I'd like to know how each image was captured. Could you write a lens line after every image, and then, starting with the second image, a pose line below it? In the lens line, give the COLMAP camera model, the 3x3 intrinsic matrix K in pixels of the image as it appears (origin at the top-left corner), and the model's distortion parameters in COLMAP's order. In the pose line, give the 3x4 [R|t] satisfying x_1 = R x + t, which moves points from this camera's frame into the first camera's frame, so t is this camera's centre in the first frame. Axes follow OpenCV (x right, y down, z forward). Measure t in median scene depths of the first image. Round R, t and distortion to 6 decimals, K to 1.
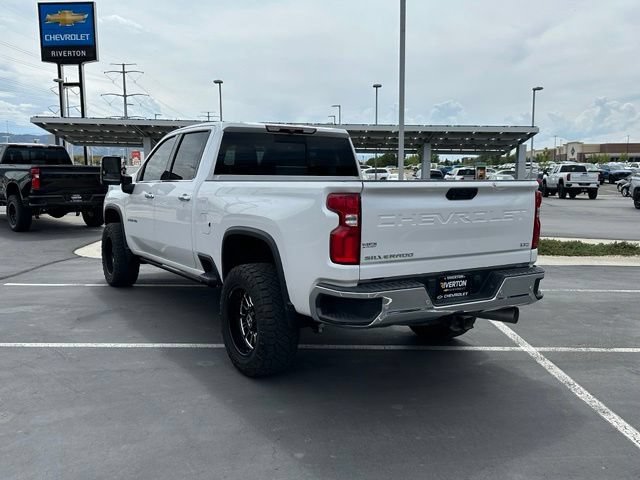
lens RADIAL K [[582.6, 0, 309.2], [0, 582.6, 237.4], [0, 0, 1]] dist [0.140504, -0.272140]
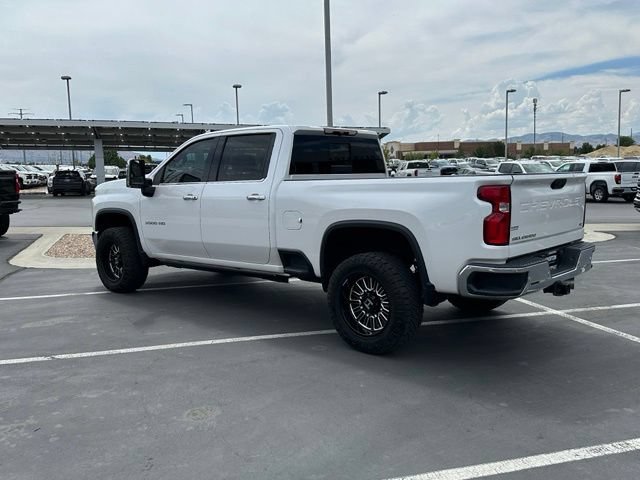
lens RADIAL K [[582.6, 0, 309.2], [0, 582.6, 237.4], [0, 0, 1]] dist [0.140504, -0.272140]
pose [[0.961688, -0.051704, 0.269227, -0.477349], [0.051556, 0.998641, 0.007624, 0.000790], [-0.269255, 0.006549, 0.963047, -0.037167]]
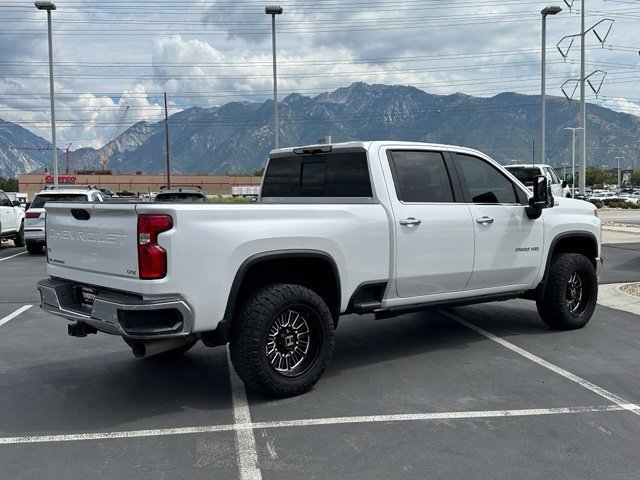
lens RADIAL K [[709.3, 0, 315.9], [0, 709.3, 229.8], [0, 0, 1]] dist [0.171436, -0.332464]
pose [[0.158803, 0.038972, -0.986541, 1.400322], [-0.093123, 0.995357, 0.024330, -0.099898], [0.982909, 0.088006, 0.161695, 1.011647]]
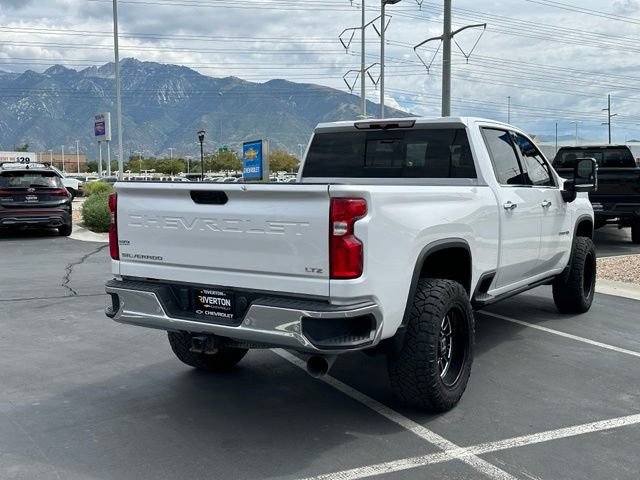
lens RADIAL K [[709.3, 0, 315.9], [0, 709.3, 229.8], [0, 0, 1]] dist [0.171436, -0.332464]
pose [[0.446732, 0.060936, -0.892590, 1.064667], [-0.094378, 0.995321, 0.020714, -0.052414], [0.889676, 0.074988, 0.450393, 0.552068]]
